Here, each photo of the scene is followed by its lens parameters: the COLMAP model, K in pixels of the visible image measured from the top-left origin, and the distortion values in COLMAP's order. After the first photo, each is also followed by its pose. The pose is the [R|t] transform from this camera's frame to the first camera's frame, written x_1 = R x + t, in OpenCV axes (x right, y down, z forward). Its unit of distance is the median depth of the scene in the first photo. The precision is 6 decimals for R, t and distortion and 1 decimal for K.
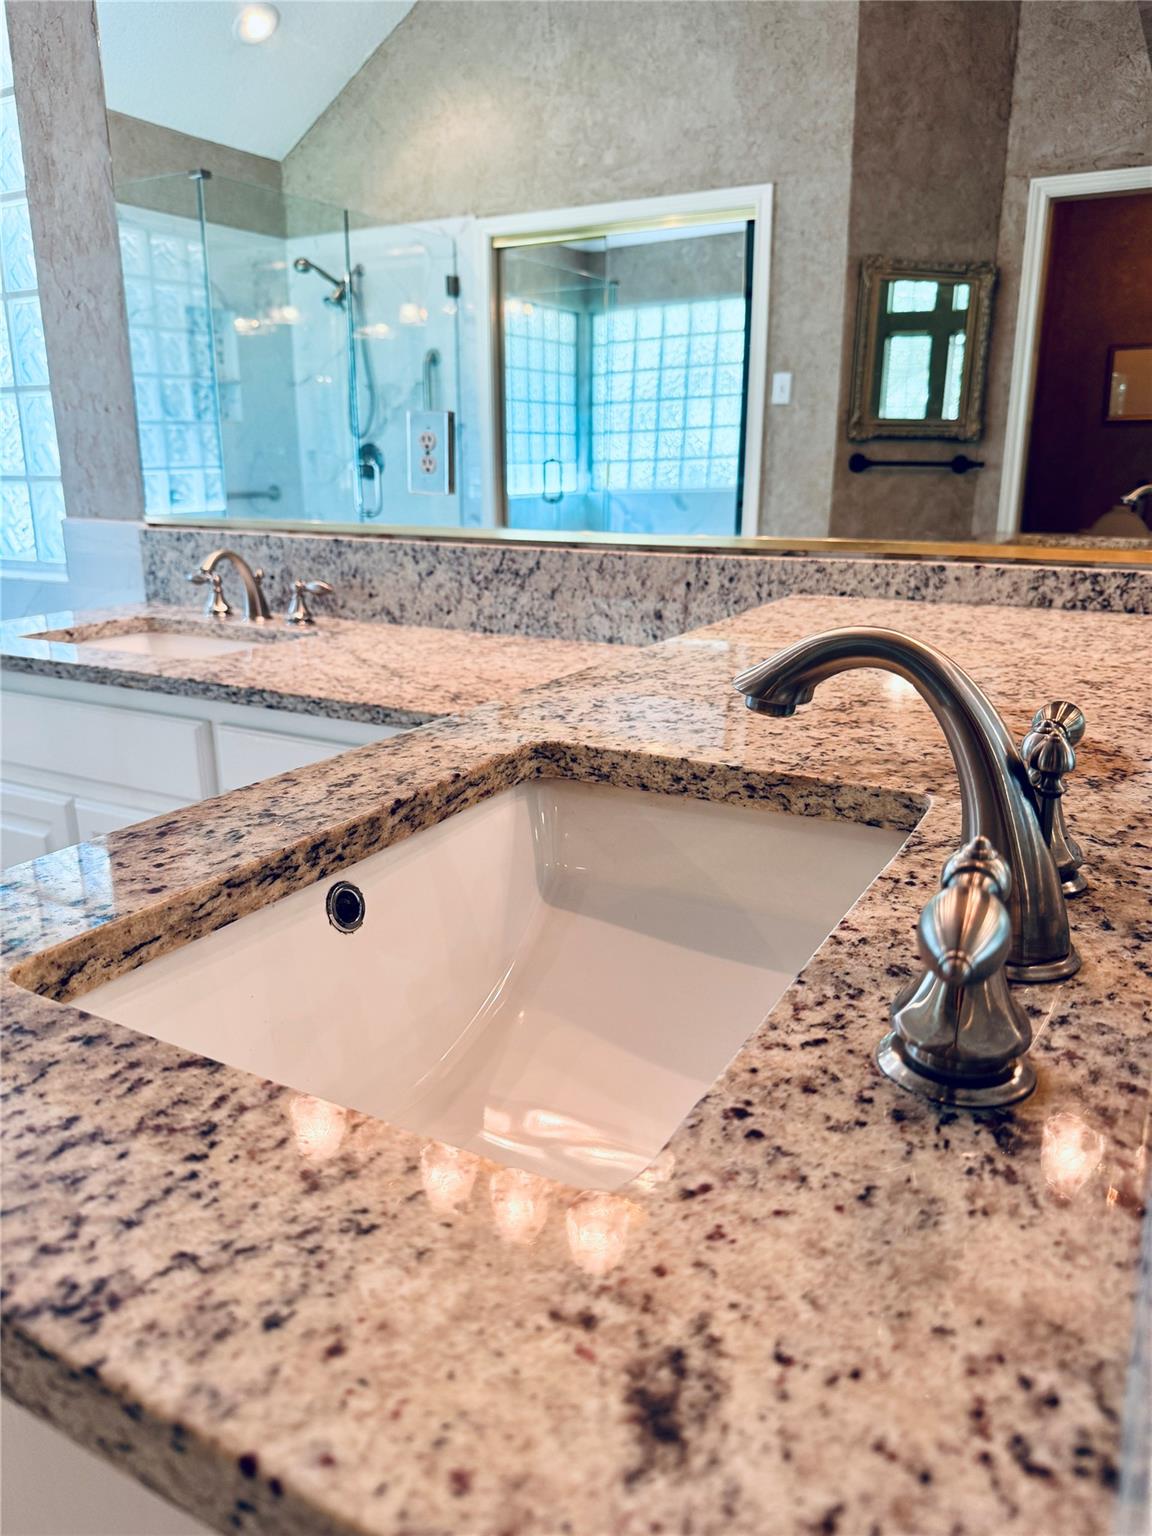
lens RADIAL K [[1088.4, 0, 571.2], [0, 1088.4, 766.6], [0, 0, 1]] dist [-0.001977, 0.000334]
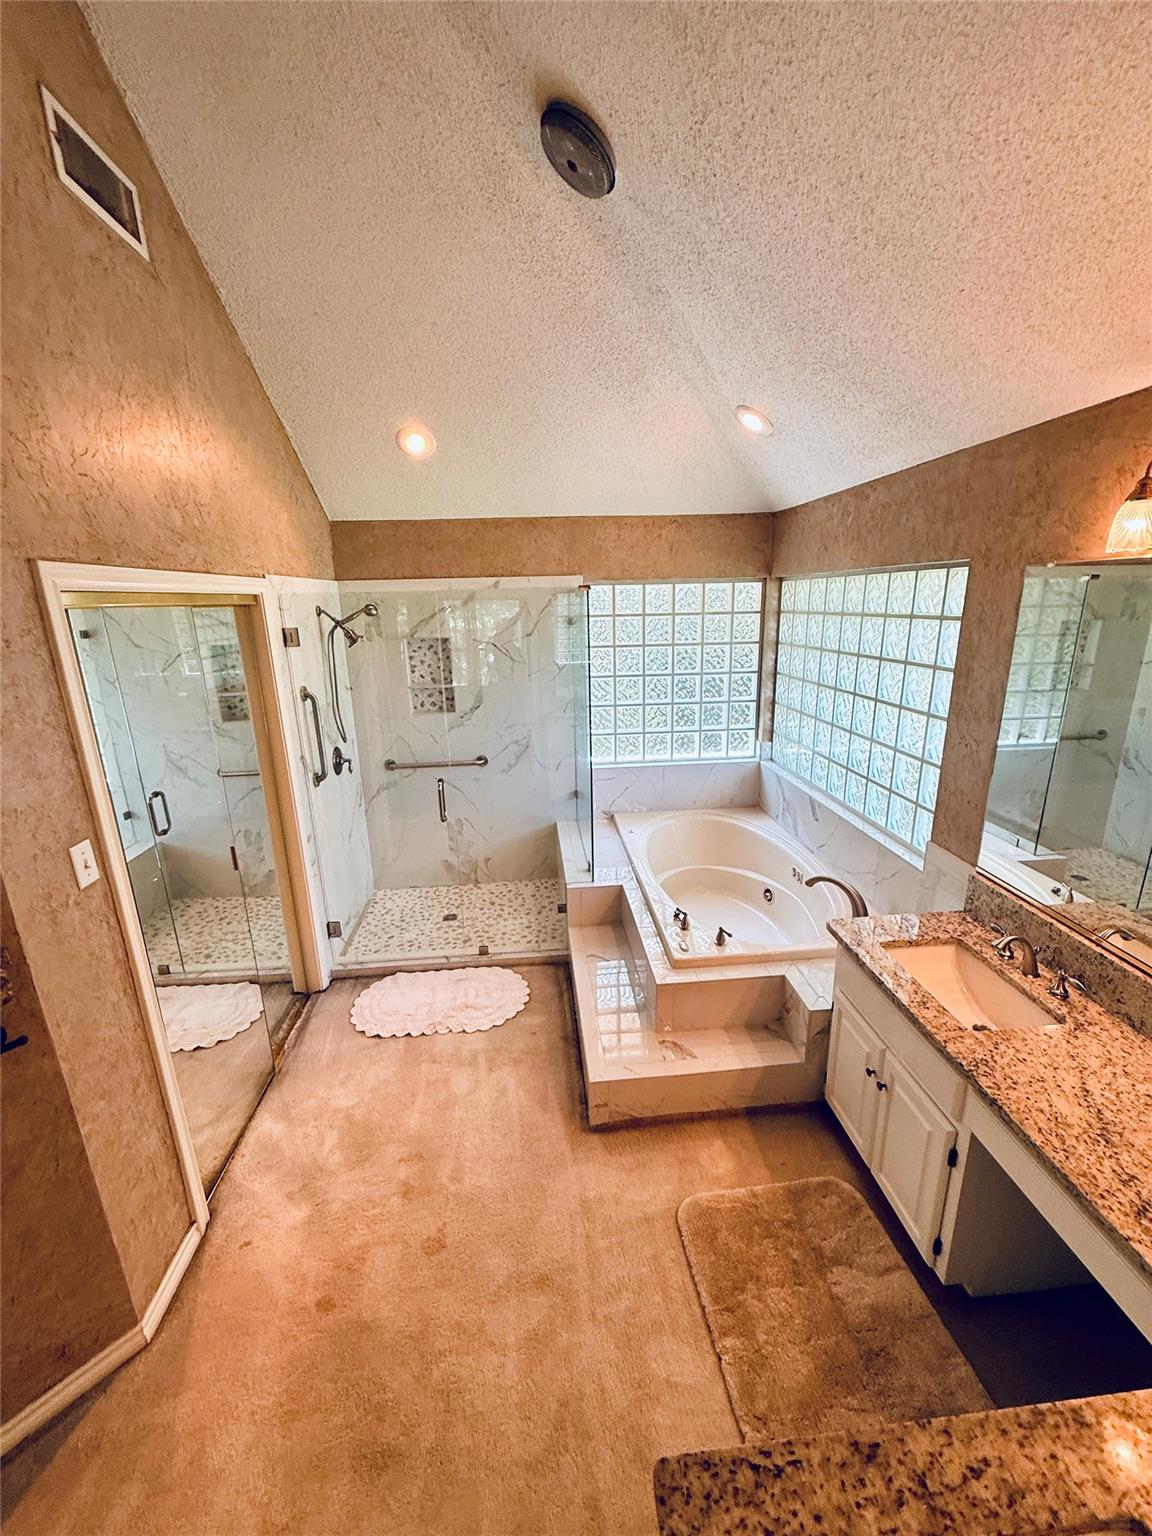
lens RADIAL K [[614.0, 0, 568.7], [0, 614.0, 768.9], [0, 0, 1]] dist [-0.000734, 0.000508]
pose [[0.554828, 0.207526, -0.805666, 0.001205], [-0.201107, 0.973126, 0.112167, -0.255474], [0.807292, 0.099792, 0.581653, -0.071312]]
